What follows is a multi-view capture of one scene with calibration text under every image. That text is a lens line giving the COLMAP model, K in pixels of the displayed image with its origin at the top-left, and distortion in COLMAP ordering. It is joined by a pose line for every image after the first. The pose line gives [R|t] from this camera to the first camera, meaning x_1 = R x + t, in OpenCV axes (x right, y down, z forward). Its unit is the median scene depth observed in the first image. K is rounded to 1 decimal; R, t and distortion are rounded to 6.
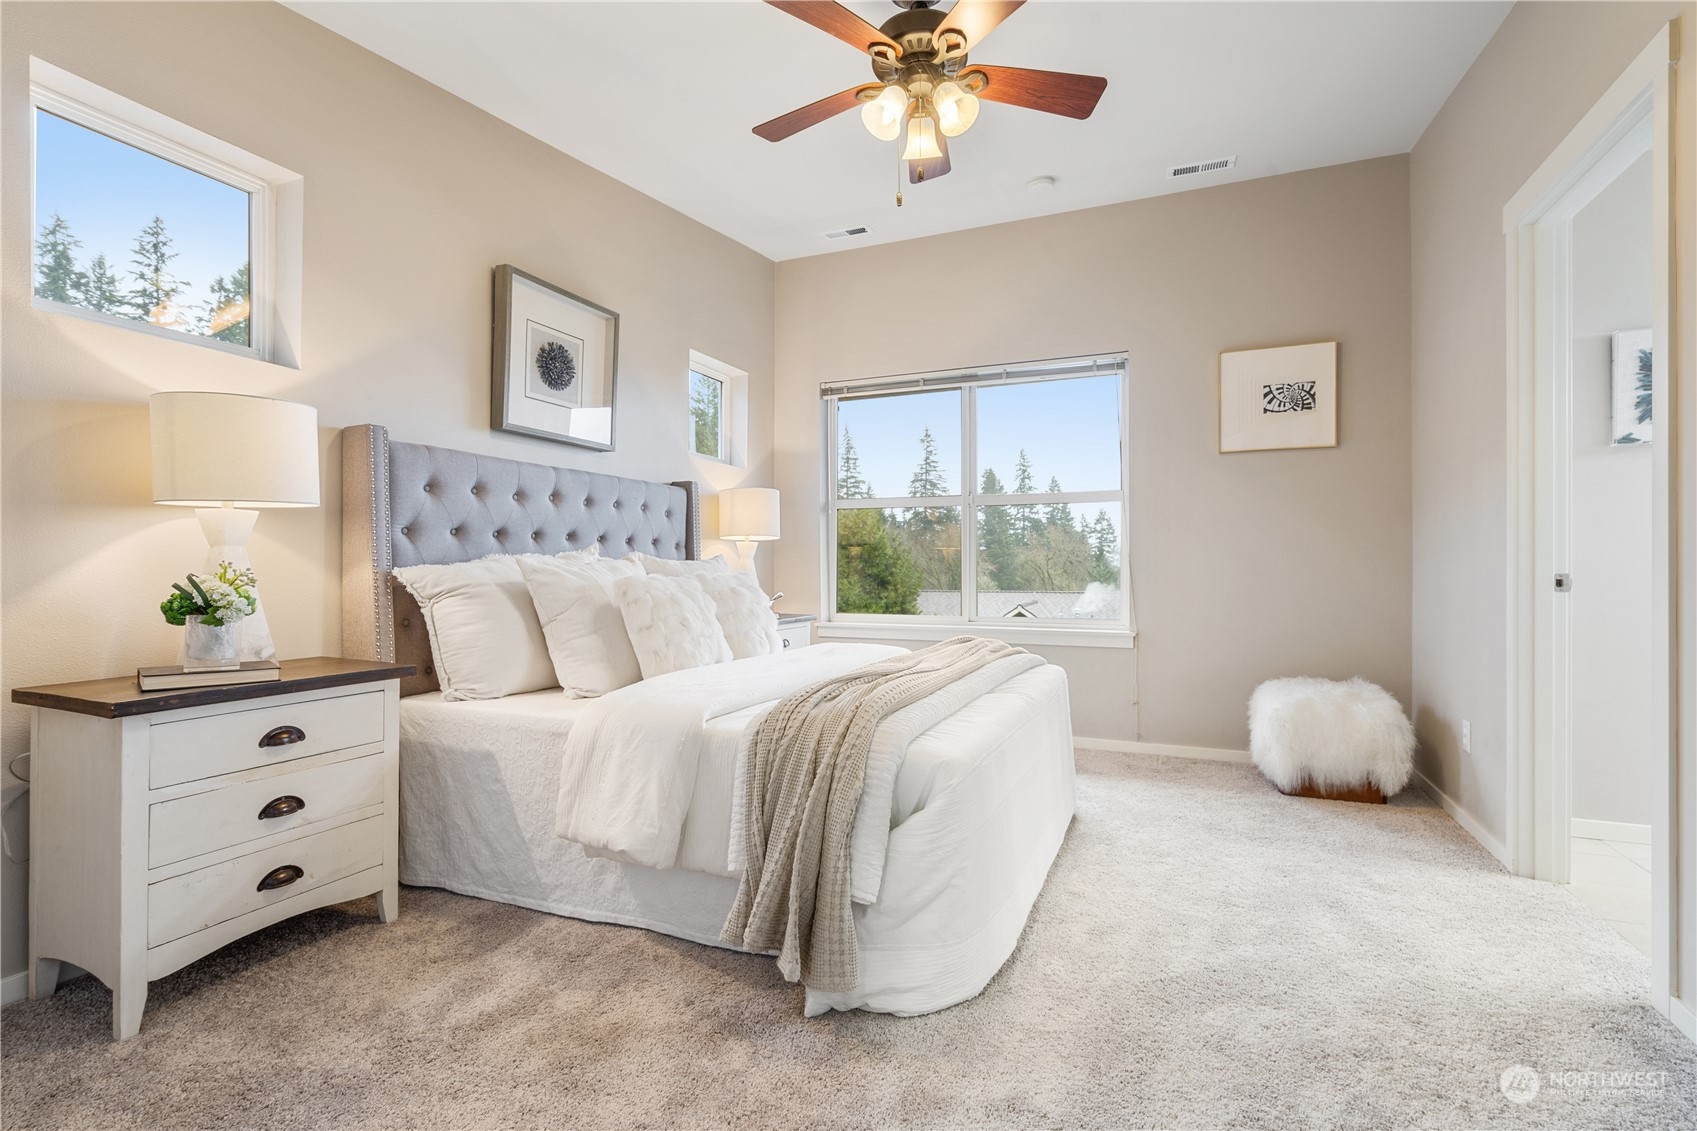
lens RADIAL K [[773.4, 0, 850.3], [0, 773.4, 557.8], [0, 0, 1]] dist [-0.000714, 0.000301]
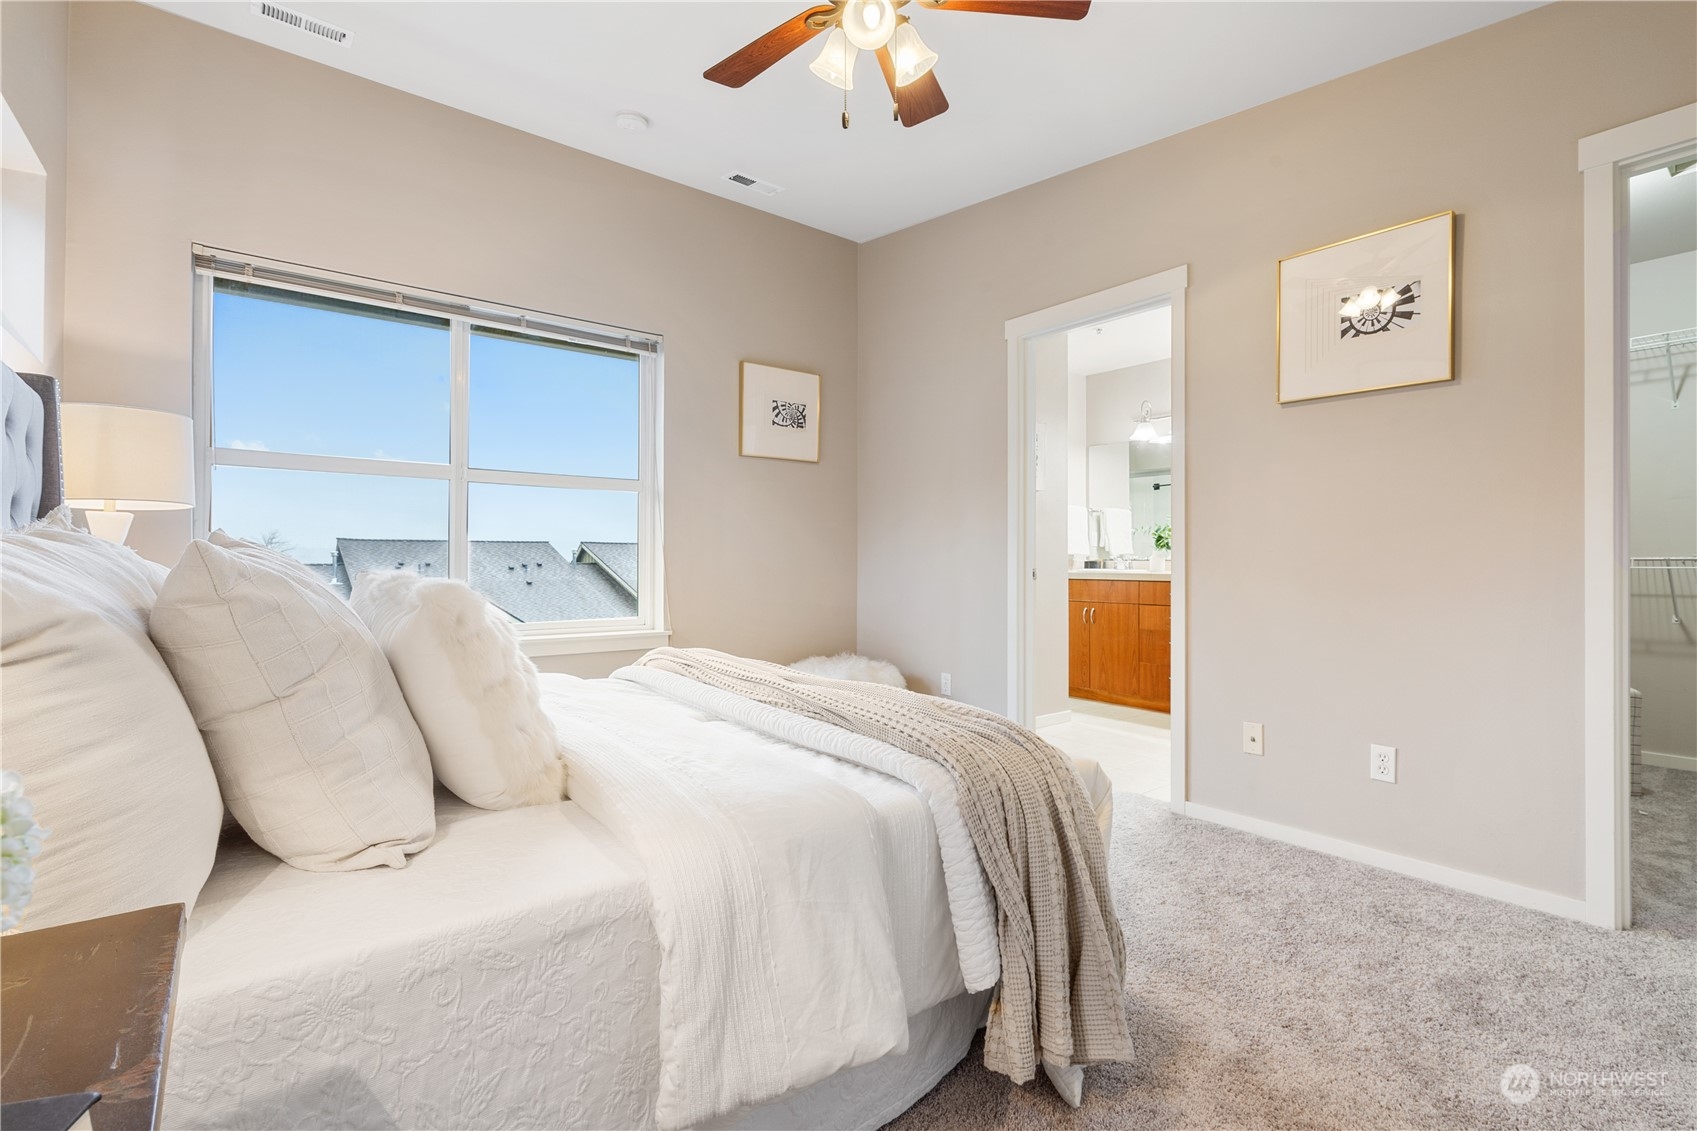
lens RADIAL K [[773.4, 0, 850.3], [0, 773.4, 557.8], [0, 0, 1]] dist [-0.000714, 0.000301]
pose [[0.472600, 0.004552, 0.881265, -0.404547], [-0.014448, 0.999892, 0.002584, 0.001794], [-0.881159, -0.013953, 0.472615, 0.369458]]
